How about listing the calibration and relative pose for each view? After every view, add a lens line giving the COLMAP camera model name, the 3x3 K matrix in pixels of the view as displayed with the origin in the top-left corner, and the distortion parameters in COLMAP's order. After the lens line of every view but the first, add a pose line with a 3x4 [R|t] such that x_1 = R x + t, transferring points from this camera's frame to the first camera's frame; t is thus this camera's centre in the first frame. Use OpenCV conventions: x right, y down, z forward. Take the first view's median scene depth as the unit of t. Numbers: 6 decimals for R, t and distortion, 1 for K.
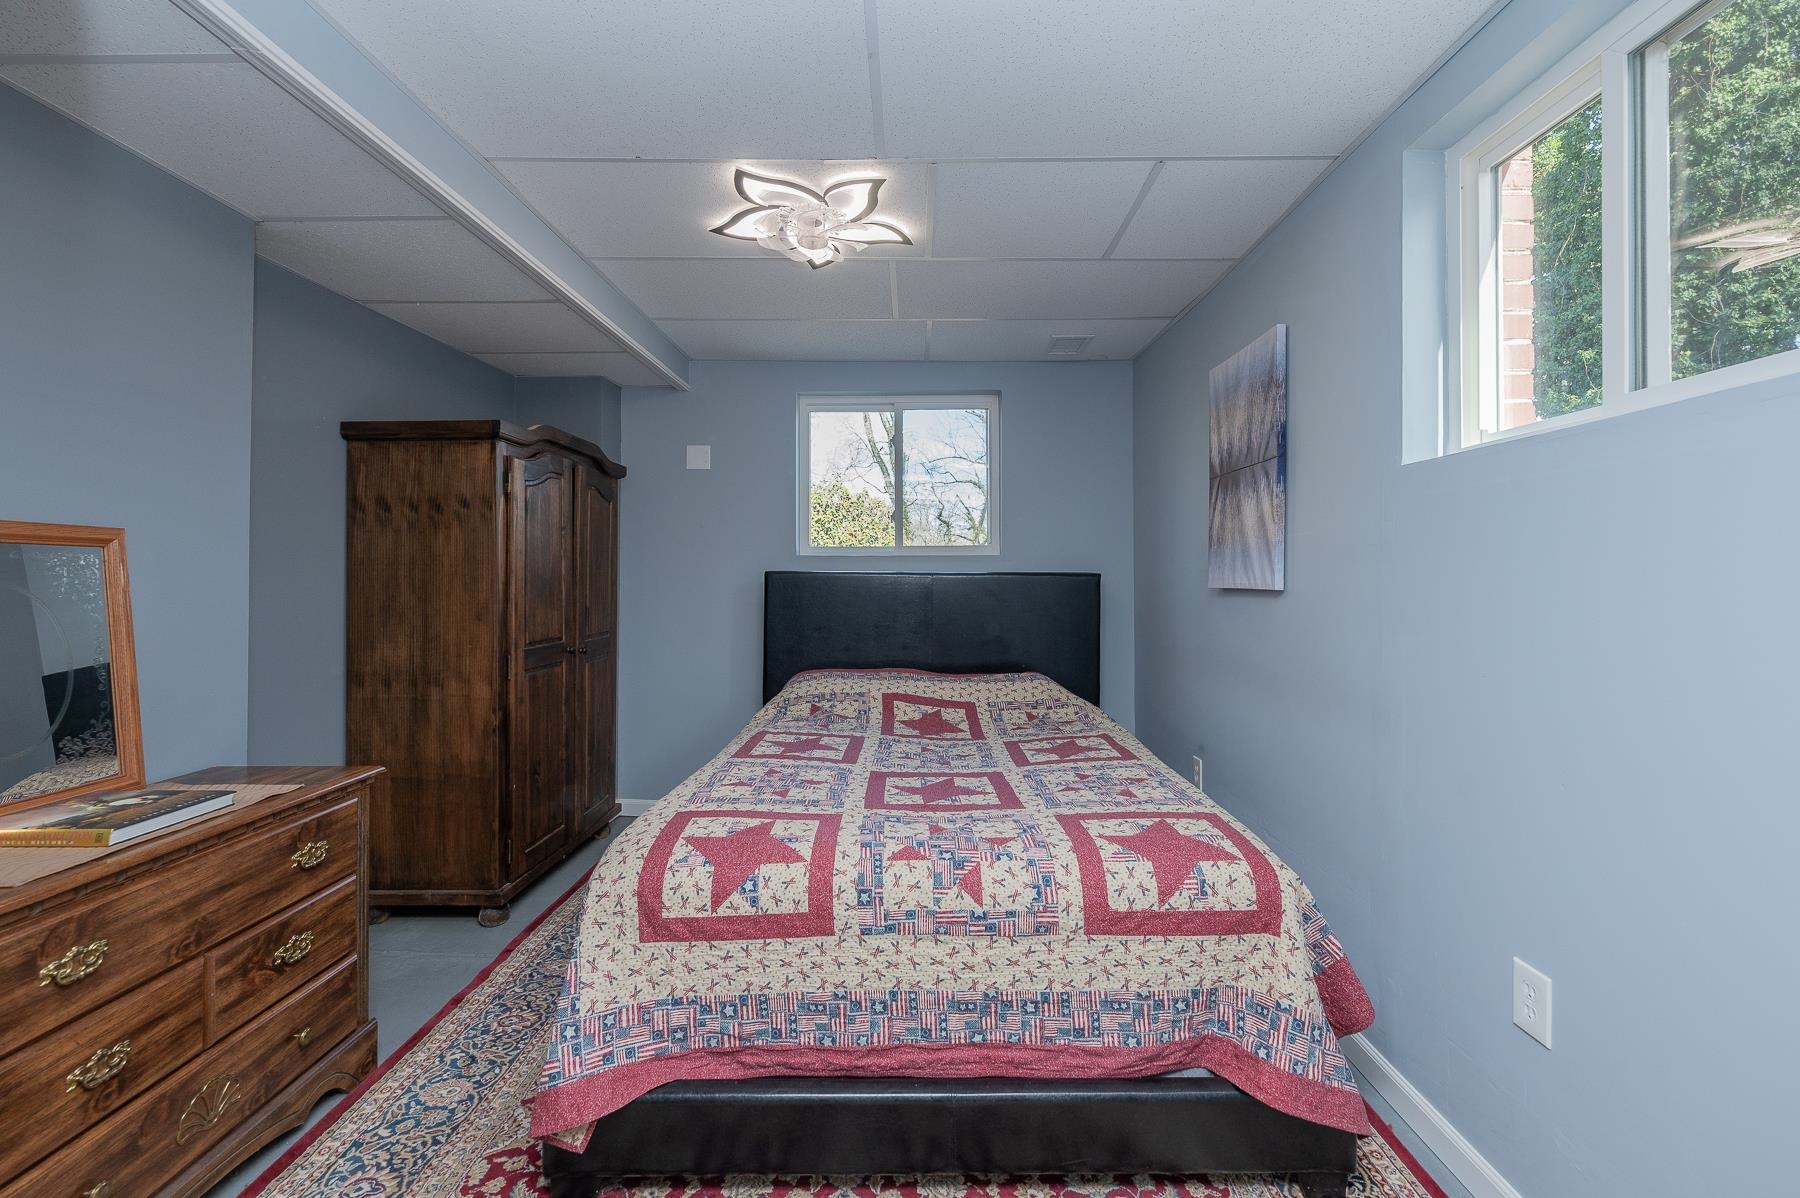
lens RADIAL K [[732.0, 0, 885.3], [0, 732.0, 576.2], [0, 0, 1]] dist [0.000450, 0.000677]
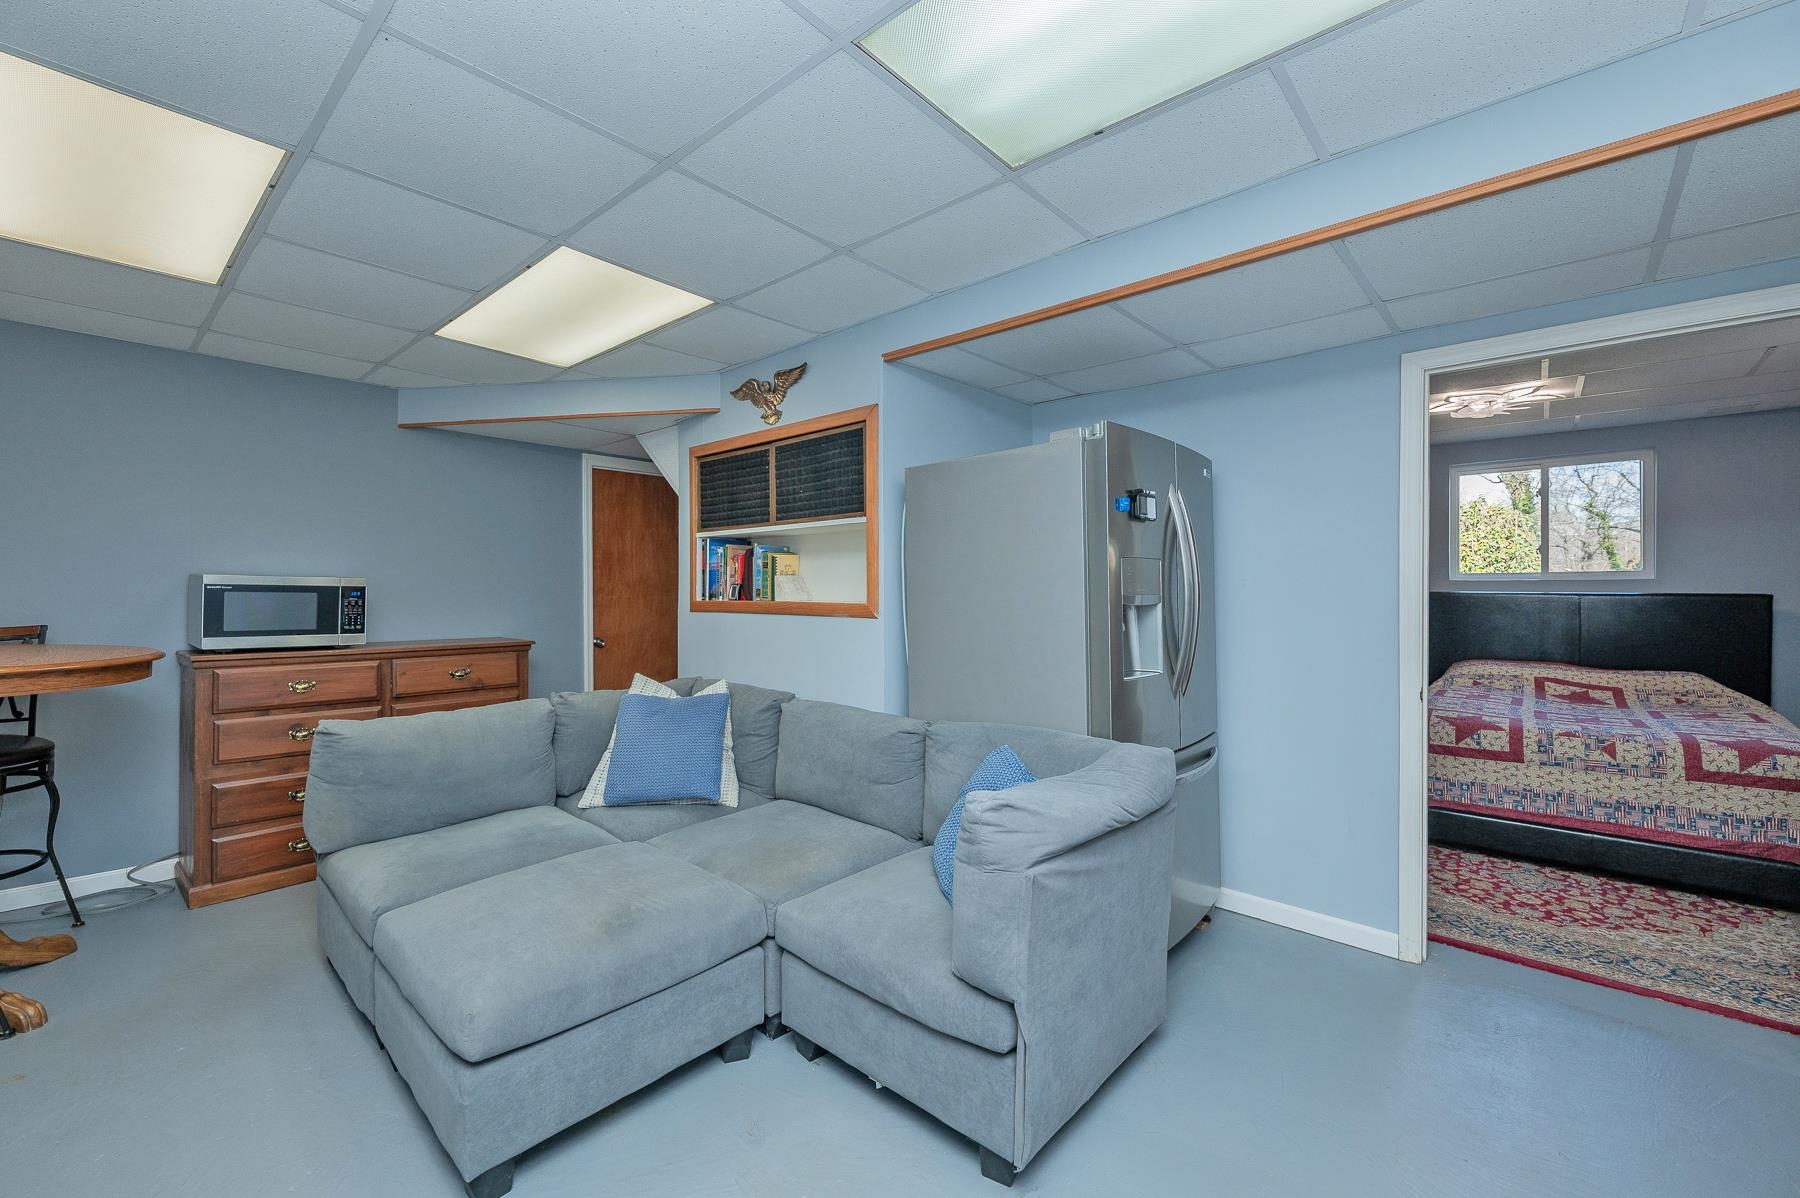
lens RADIAL K [[732.0, 0, 888.1], [0, 732.0, 590.9], [0, 0, 1]] dist [0.000450, 0.000677]
pose [[0.773977, 0.002968, -0.633207, -0.146378], [0.007640, 0.999872, 0.014024, -0.082279], [0.633168, -0.015692, 0.773855, -1.832368]]
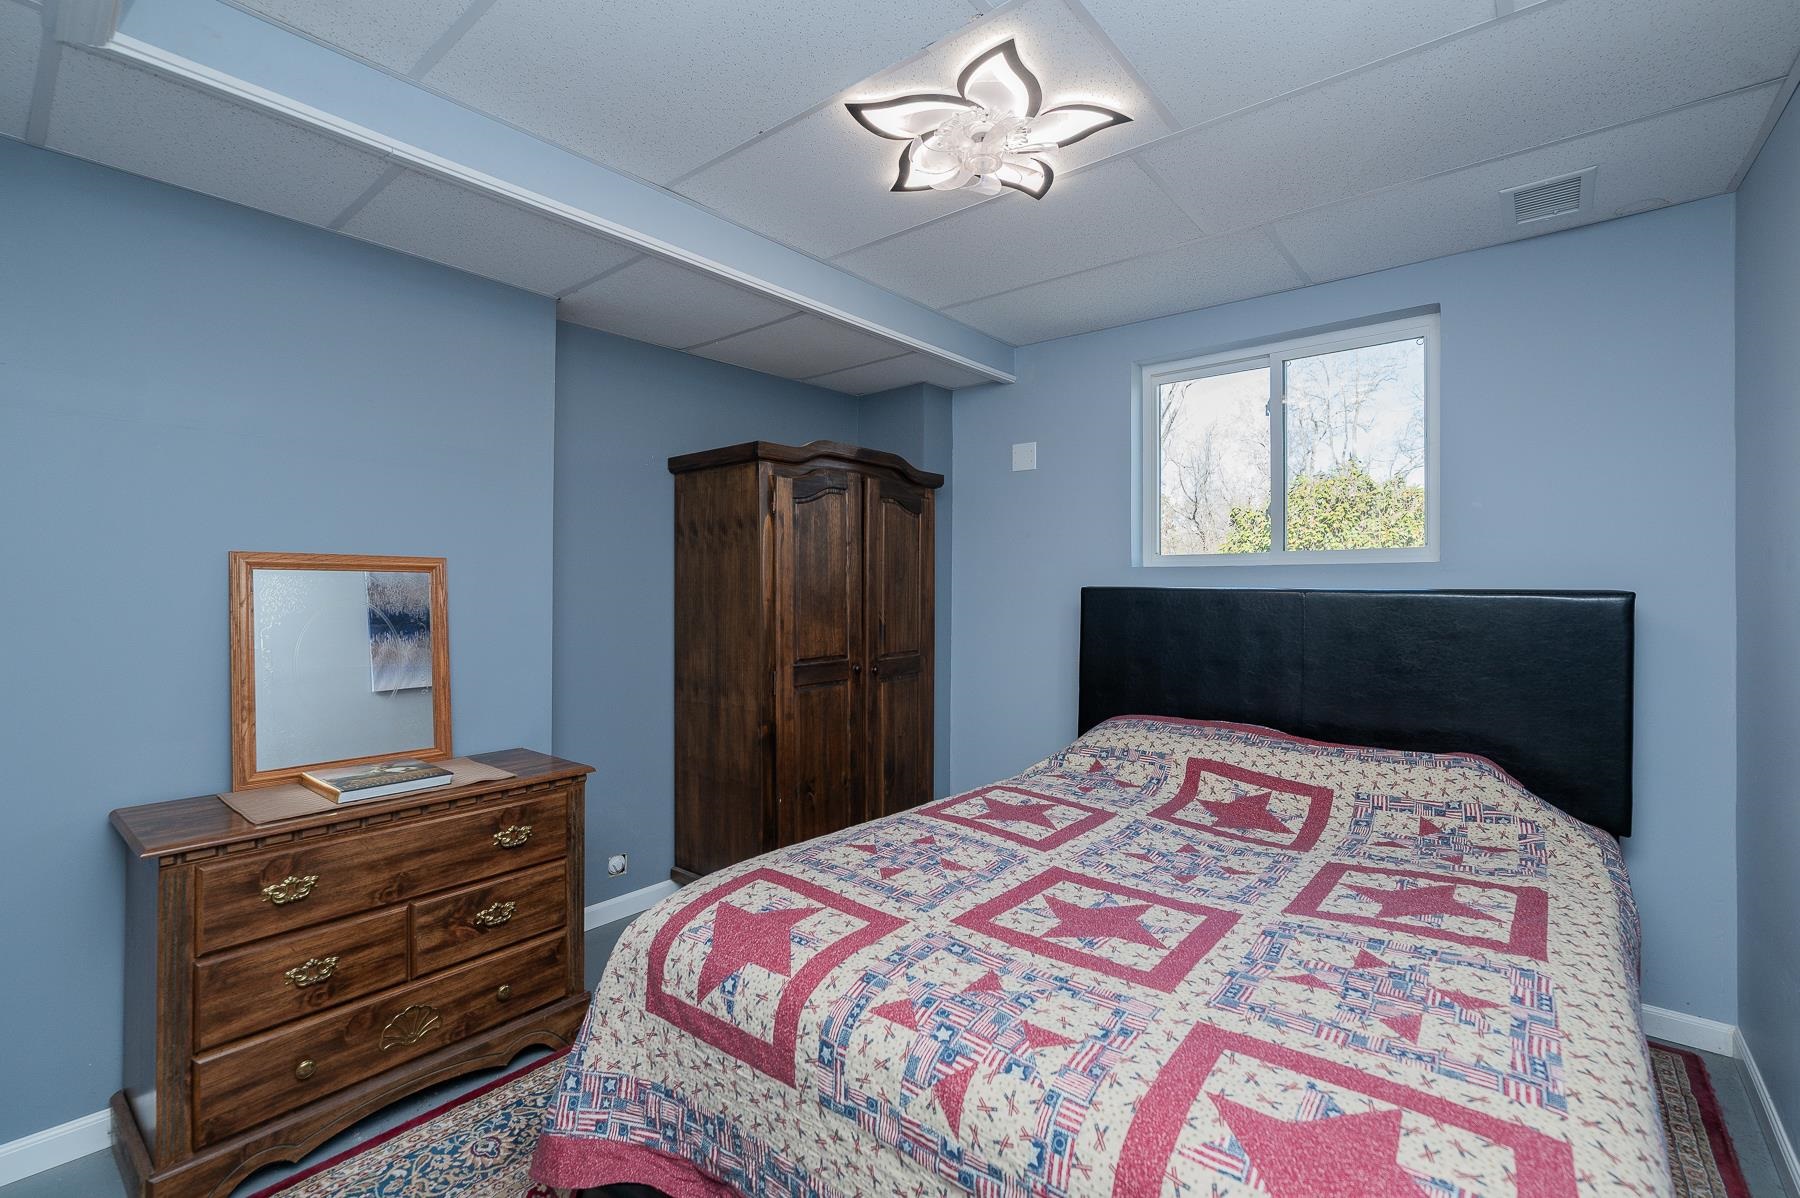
lens RADIAL K [[773.2, 0, 900.0], [0, 773.2, 589.1], [0, 0, 1]] dist [-0.002769, 0.001487]
pose [[0.791823, 0.003017, -0.610743, 0.449522], [-0.001958, 0.999995, 0.002401, -0.014338], [0.610747, -0.000706, 0.791825, 0.413292]]
